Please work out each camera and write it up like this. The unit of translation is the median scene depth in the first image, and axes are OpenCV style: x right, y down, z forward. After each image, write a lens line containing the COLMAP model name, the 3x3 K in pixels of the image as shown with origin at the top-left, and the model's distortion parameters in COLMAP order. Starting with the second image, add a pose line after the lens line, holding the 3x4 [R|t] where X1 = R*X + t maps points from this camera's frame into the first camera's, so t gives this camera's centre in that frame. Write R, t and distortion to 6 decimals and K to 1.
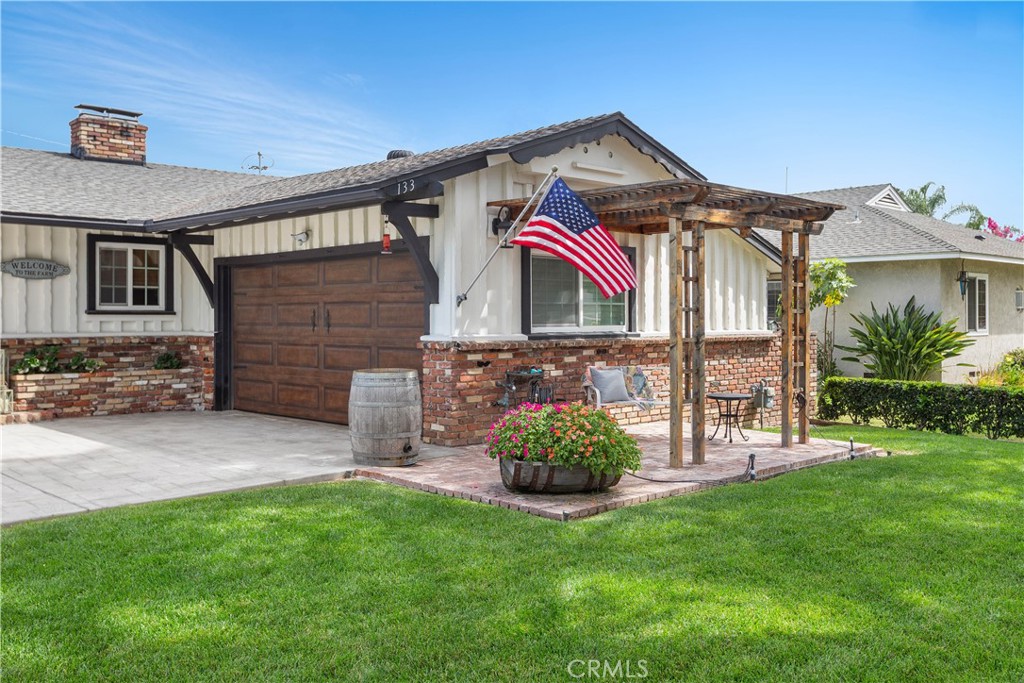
lens RADIAL K [[923.1, 0, 512.0], [0, 923.1, 341.5], [0, 0, 1]] dist [-0.014273, -0.000124]
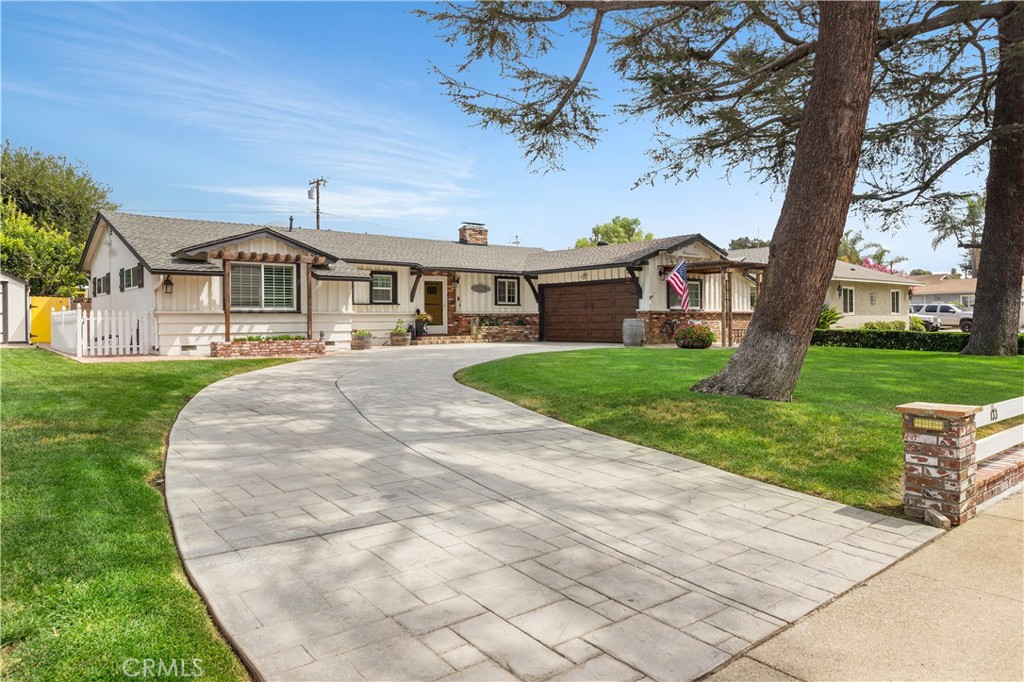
lens RADIAL K [[661.3, 0, 512.0], [0, 661.3, 341.0], [0, 0, 1]] dist [-0.002446, -0.002695]
pose [[0.997552, -0.004834, -0.069759, -0.278093], [0.005153, 0.999977, 0.004401, 0.067699], [0.069736, -0.004750, 0.997554, -0.953753]]
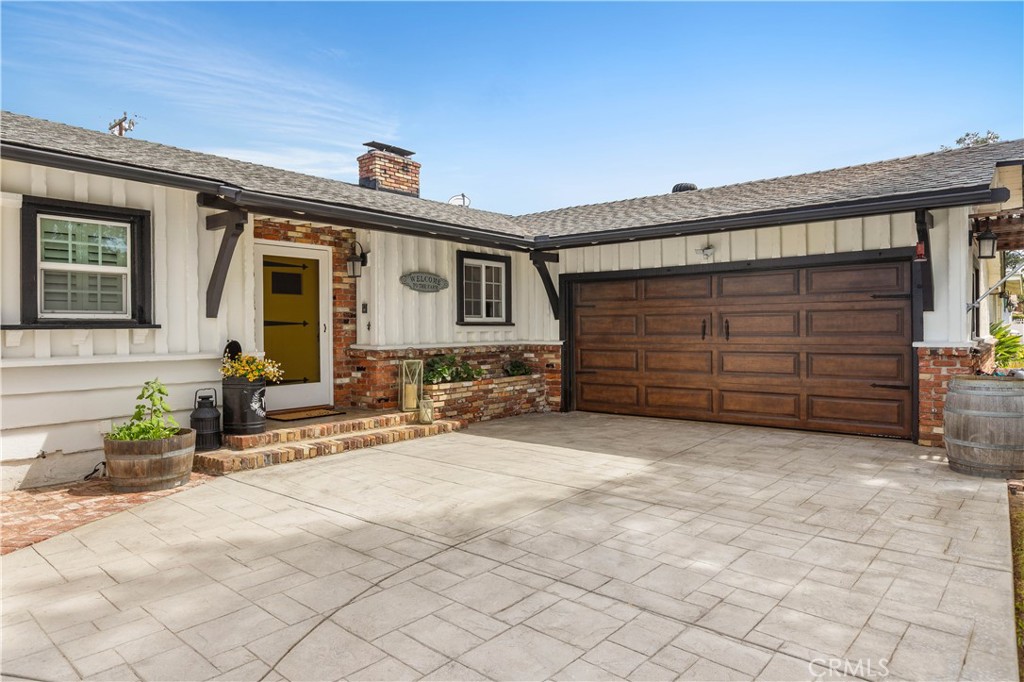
lens RADIAL K [[623.5, 0, 512.0], [0, 623.5, 341.0], [0, 0, 1]] dist [0.000554, 0.000649]
pose [[0.993487, -0.009546, 0.113542, -0.485955], [0.010450, 0.999918, -0.007370, -0.005687], [-0.113462, 0.008509, 0.993506, 0.274357]]
